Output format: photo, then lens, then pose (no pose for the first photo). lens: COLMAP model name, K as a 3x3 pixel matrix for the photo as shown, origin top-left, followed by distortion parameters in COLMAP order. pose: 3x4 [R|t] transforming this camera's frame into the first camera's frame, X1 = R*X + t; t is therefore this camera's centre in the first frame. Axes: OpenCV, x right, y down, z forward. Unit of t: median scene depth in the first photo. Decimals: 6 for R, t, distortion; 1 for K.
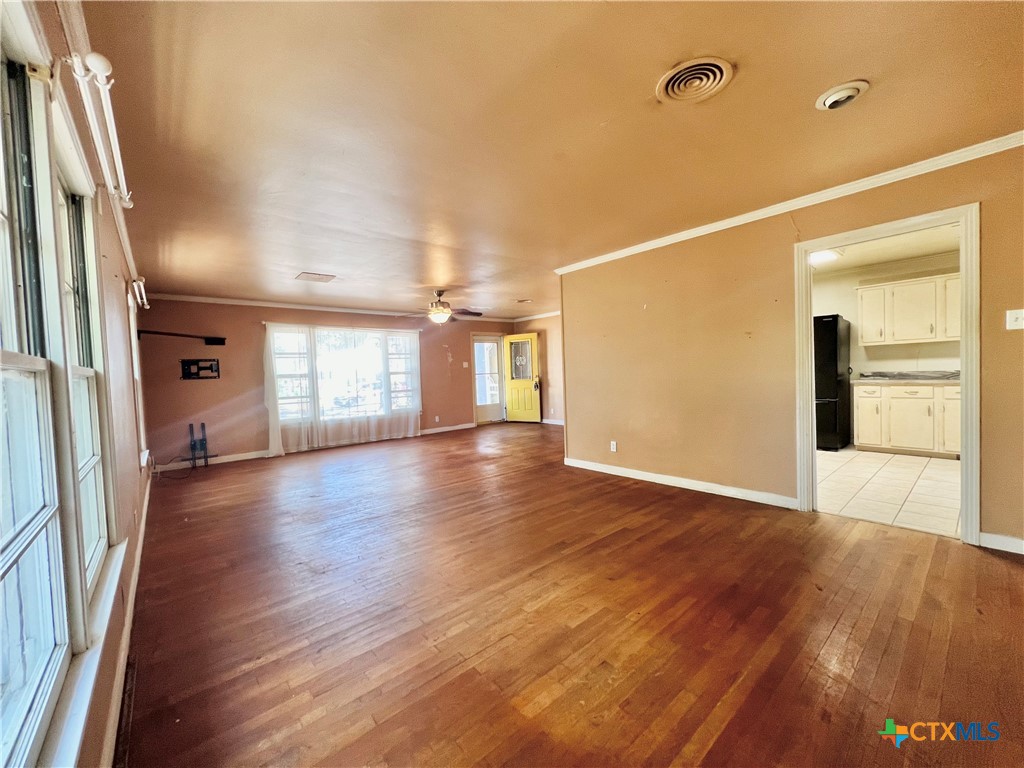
lens RADIAL K [[410.7, 0, 512.0], [0, 410.7, 384.0], [0, 0, 1]] dist [-0.000922, -0.000019]
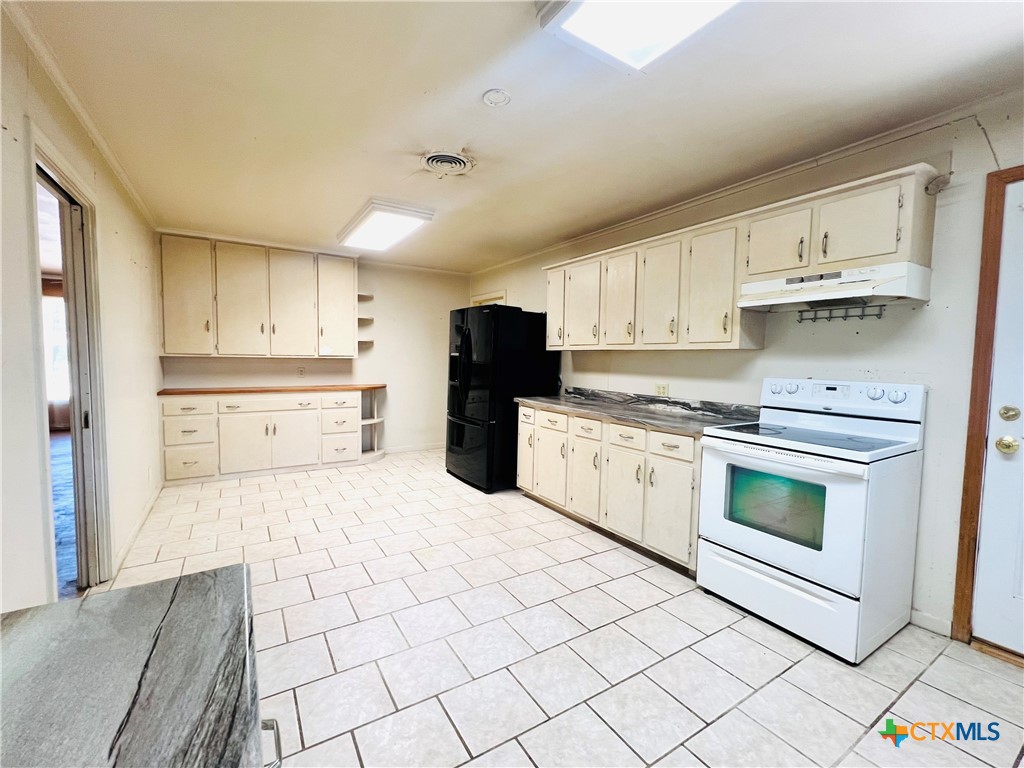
lens RADIAL K [[442.5, 0, 512.0], [0, 442.5, 384.0], [0, 0, 1]] dist [-0.000121, -0.000083]
pose [[0.986867, 0.062648, -0.148893, 0.931004], [-0.057911, 0.997675, 0.035943, -0.059782], [0.150798, -0.026849, 0.988200, 0.229563]]
